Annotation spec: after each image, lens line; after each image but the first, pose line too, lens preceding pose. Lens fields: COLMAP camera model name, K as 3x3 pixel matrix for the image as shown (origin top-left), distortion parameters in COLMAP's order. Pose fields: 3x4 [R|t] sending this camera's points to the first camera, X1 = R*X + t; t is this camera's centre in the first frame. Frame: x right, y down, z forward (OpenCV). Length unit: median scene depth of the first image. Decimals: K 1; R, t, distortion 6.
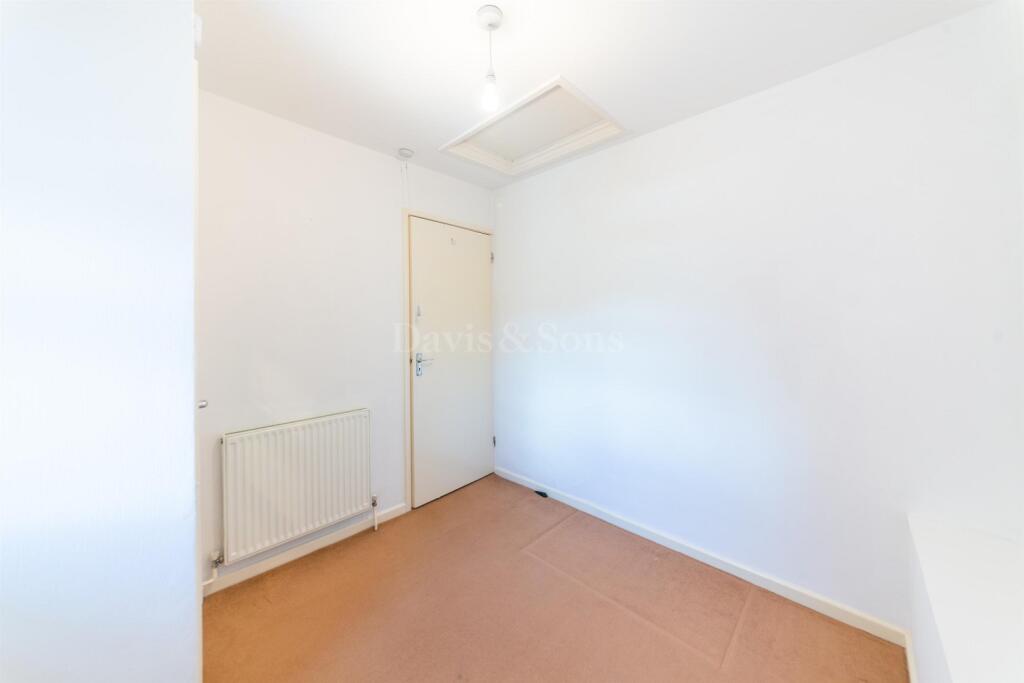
lens RADIAL K [[363.2, 0, 510.3], [0, 363.2, 313.2], [0, 0, 1]] dist [-0.001162, -0.000107]
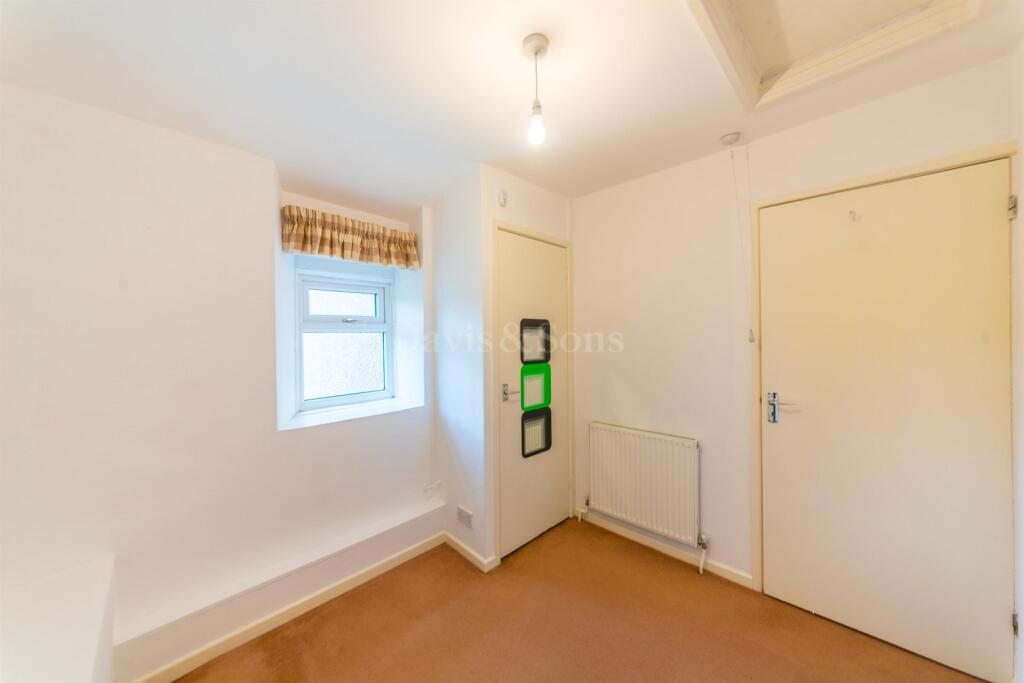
lens RADIAL K [[374.3, 0, 512.0], [0, 374.3, 341.5], [0, 0, 1]] dist [0.000243, 0.000102]
pose [[-0.010419, 0.019278, -0.999760, 0.552918], [0.020483, 0.999608, 0.019061, -0.020679], [0.999736, -0.020280, -0.010810, 0.519839]]
